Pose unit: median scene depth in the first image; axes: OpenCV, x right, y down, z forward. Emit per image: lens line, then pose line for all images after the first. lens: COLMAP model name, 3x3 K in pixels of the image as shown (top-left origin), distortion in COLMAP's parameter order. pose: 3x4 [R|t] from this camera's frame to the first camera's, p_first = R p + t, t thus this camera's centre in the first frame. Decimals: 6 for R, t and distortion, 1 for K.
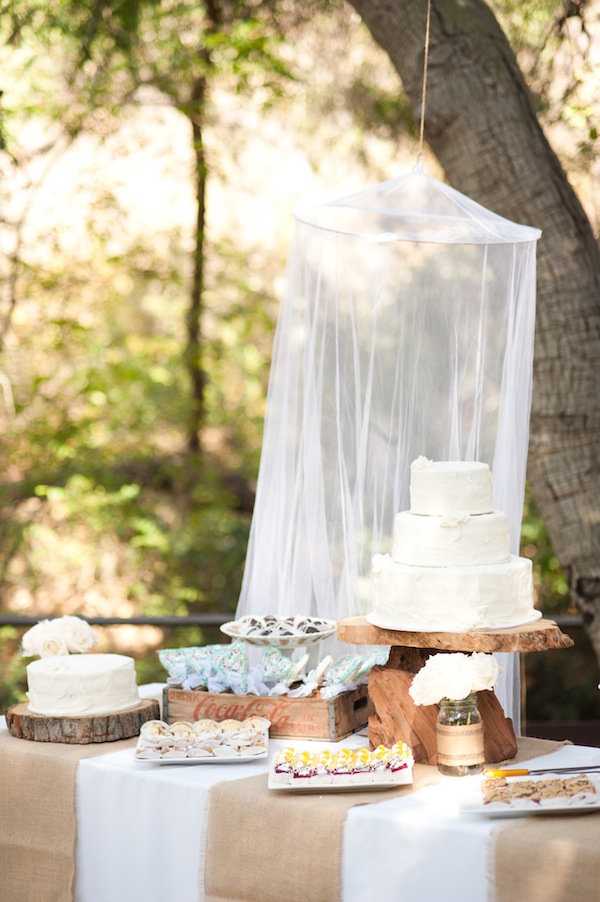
lens RADIAL K [[2107.6, 0, 300.3], [0, 2107.6, 451.6], [0, 0, 1]] dist [0.010589, 0.000000]
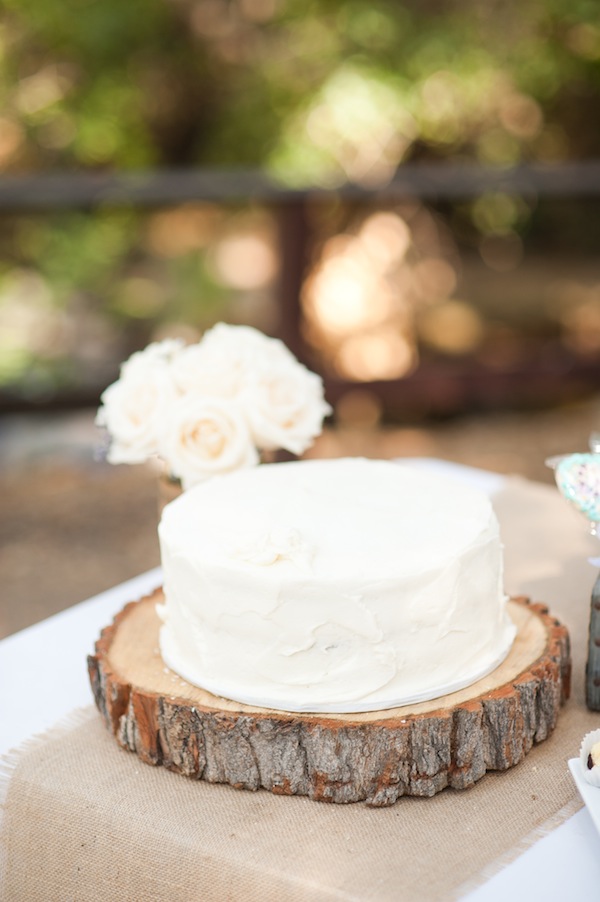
lens RADIAL K [[2107.6, 0, 301.4], [0, 2107.6, 450.1], [0, 0, 1]] dist [0.010589, 0.000000]
pose [[0.996904, -0.012548, 0.077627, -0.136037], [-0.005434, 0.973833, 0.227201, 0.019636], [-0.078446, -0.226920, 0.970749, 0.712303]]
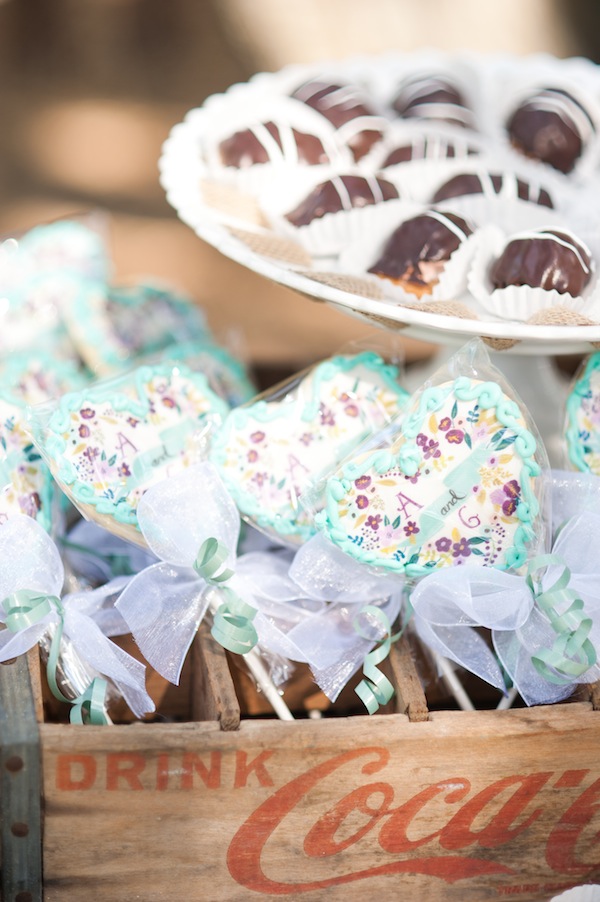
lens RADIAL K [[2107.6, 0, 299.1], [0, 2107.6, 450.8], [0, 0, 1]] dist [0.010589, 0.000000]
pose [[0.838294, -0.217847, 0.499805, -0.119601], [-0.015069, 0.907100, 0.420645, 0.031684], [-0.545010, -0.360156, 0.757134, 0.900605]]
